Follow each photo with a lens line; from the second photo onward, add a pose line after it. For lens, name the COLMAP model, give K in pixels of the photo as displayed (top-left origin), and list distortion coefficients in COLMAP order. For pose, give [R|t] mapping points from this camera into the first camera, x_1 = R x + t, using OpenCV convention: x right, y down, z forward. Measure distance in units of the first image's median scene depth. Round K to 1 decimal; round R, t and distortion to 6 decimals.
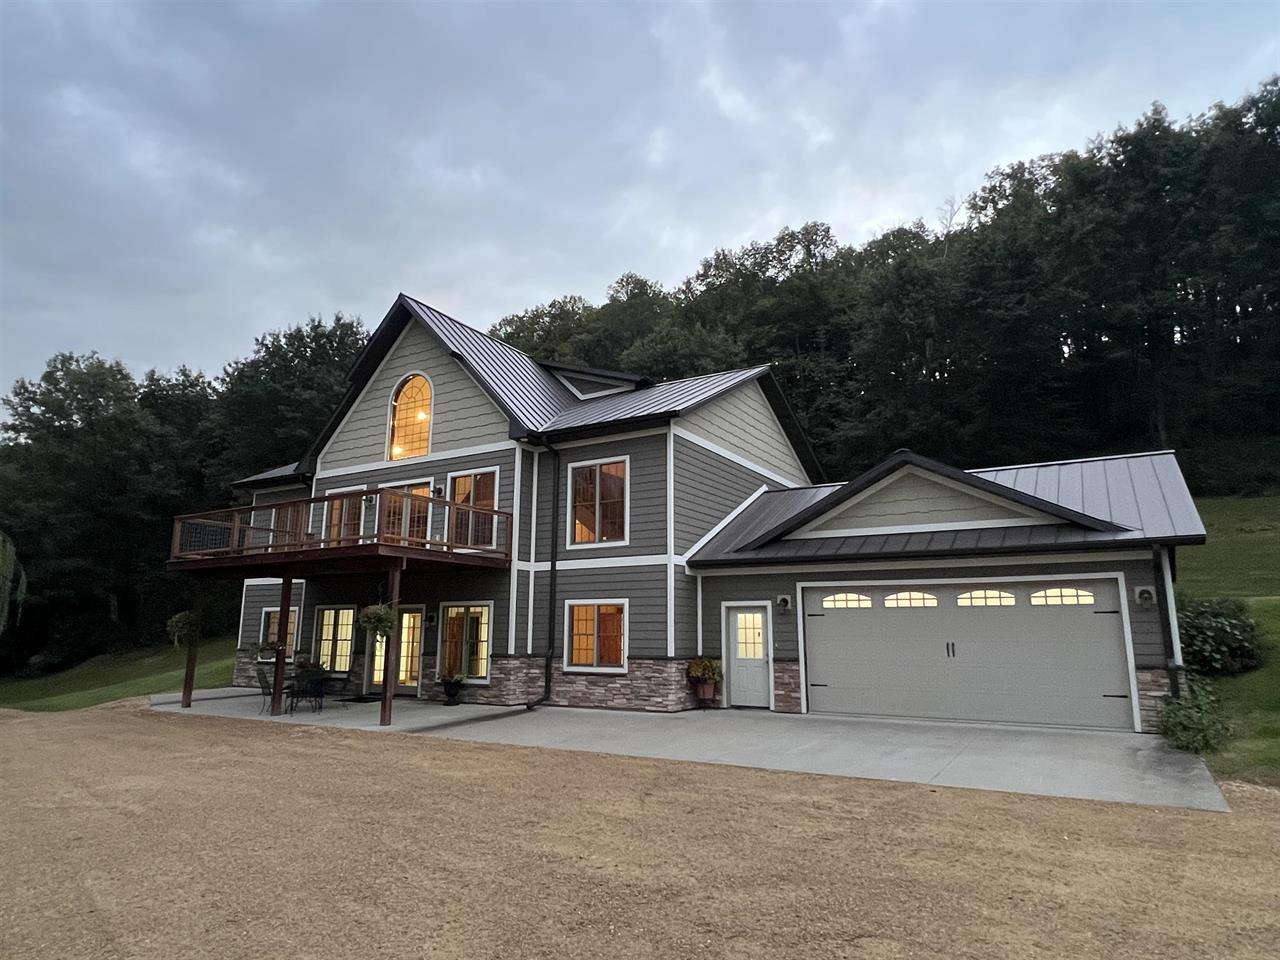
lens RADIAL K [[783.6, 0, 634.4], [0, 783.6, 480.6], [0, 0, 1]] dist [-0.001044, -0.001000]
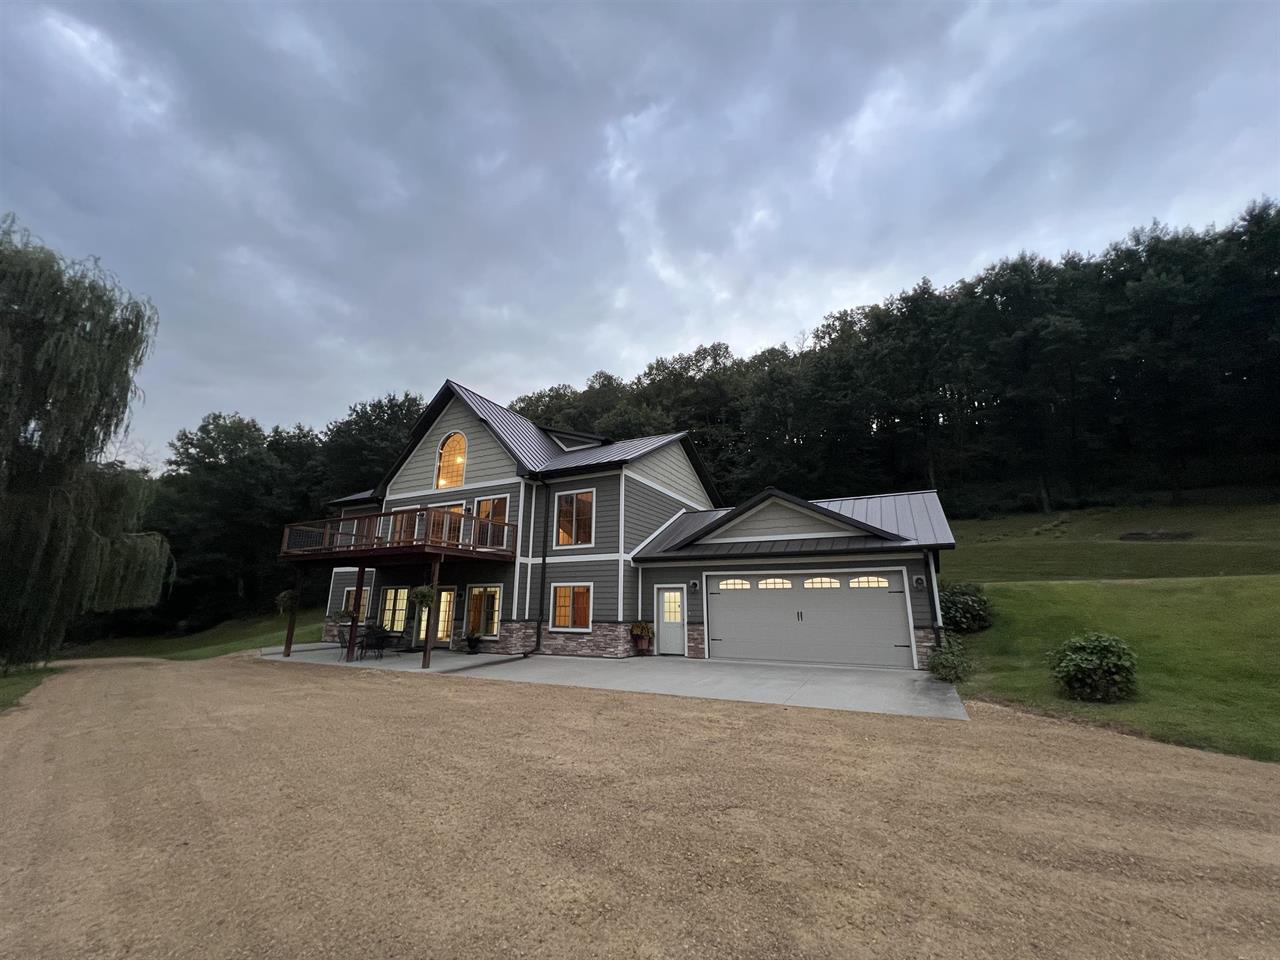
lens RADIAL K [[510.0, 0, 636.3], [0, 510.0, 477.8], [0, 0, 1]] dist [-0.001934, 0.000447]
pose [[0.997800, 0.016800, 0.064127, 0.008544], [-0.013359, 0.998467, -0.053713, 0.000417], [-0.064932, 0.052738, 0.996495, -0.000581]]
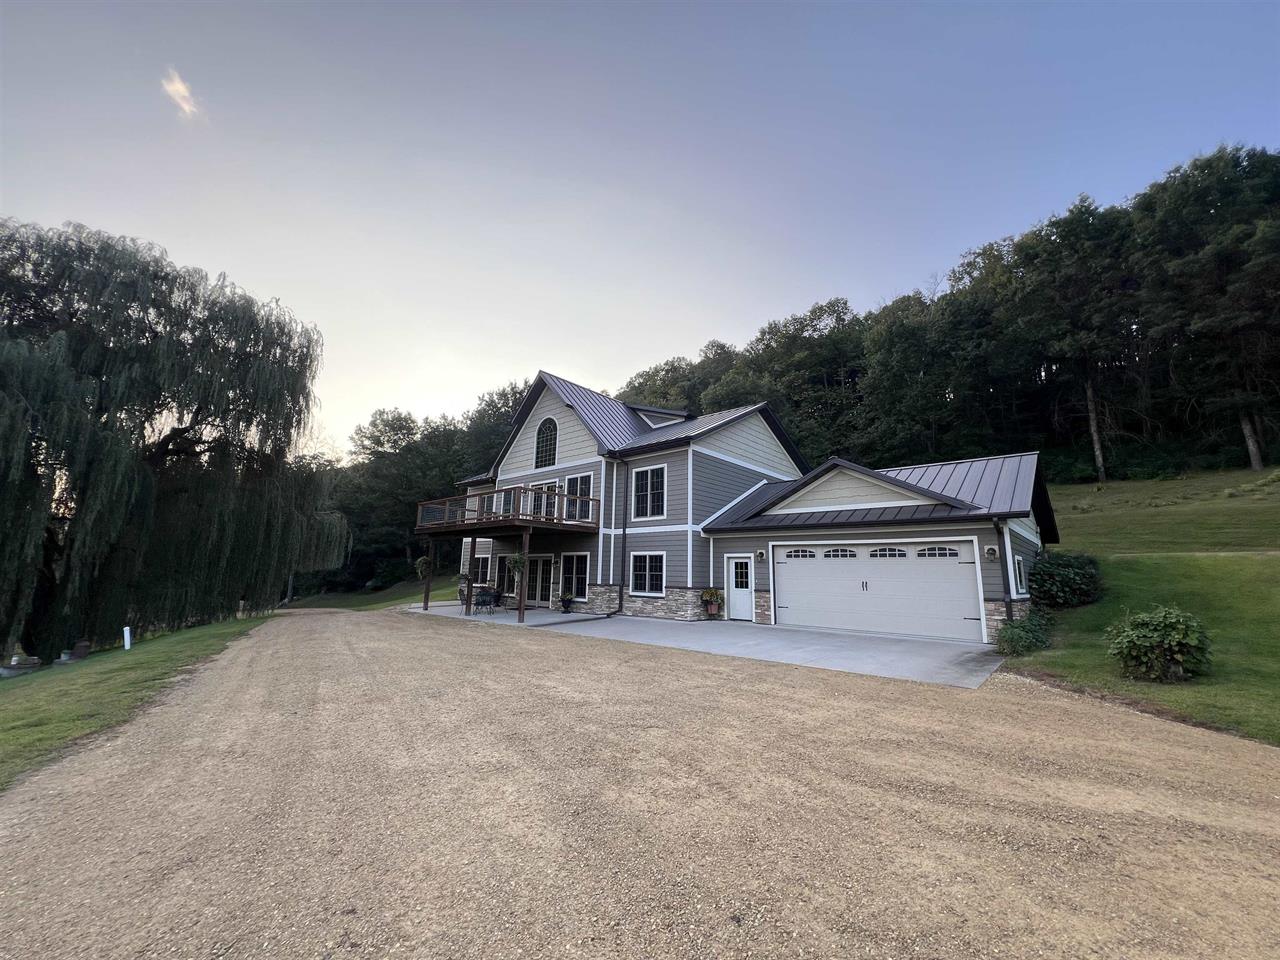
lens RADIAL K [[509.7, 0, 634.7], [0, 509.7, 477.5], [0, 0, 1]] dist [-0.002163, 0.000334]
pose [[0.982664, -0.018054, -0.184514, 0.120918], [0.018756, 0.999822, 0.002058, -0.006626], [0.184444, -0.005483, 0.982828, -0.054591]]
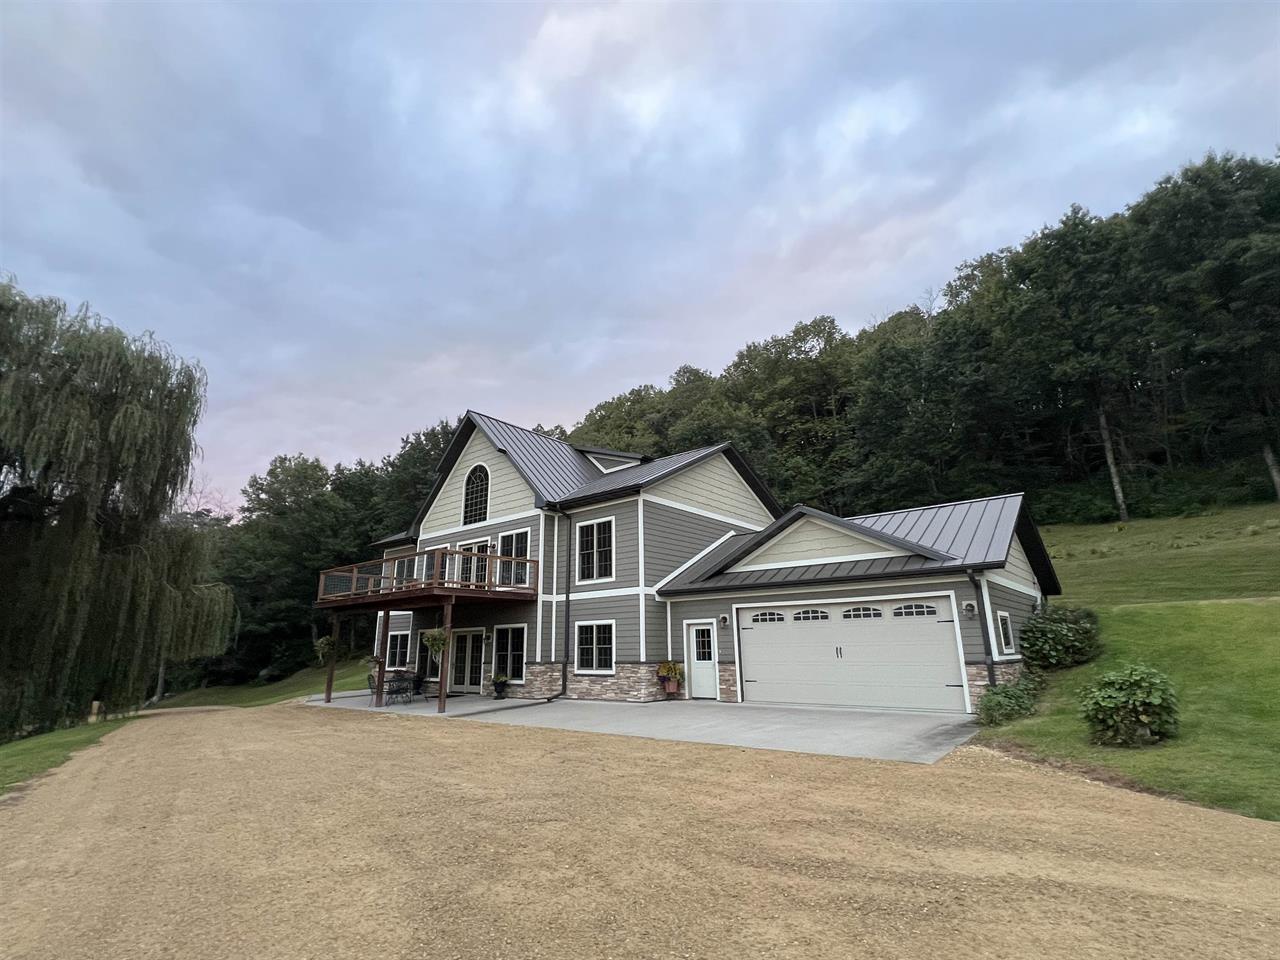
lens RADIAL K [[616.5, 0, 630.9], [0, 616.5, 480.6], [0, 0, 1]] dist [-0.001699, 0.000630]
pose [[0.989549, -0.056190, -0.132801, 0.169995], [0.046792, 0.996244, -0.072864, -0.013706], [0.136396, 0.065888, 0.988461, -0.090275]]
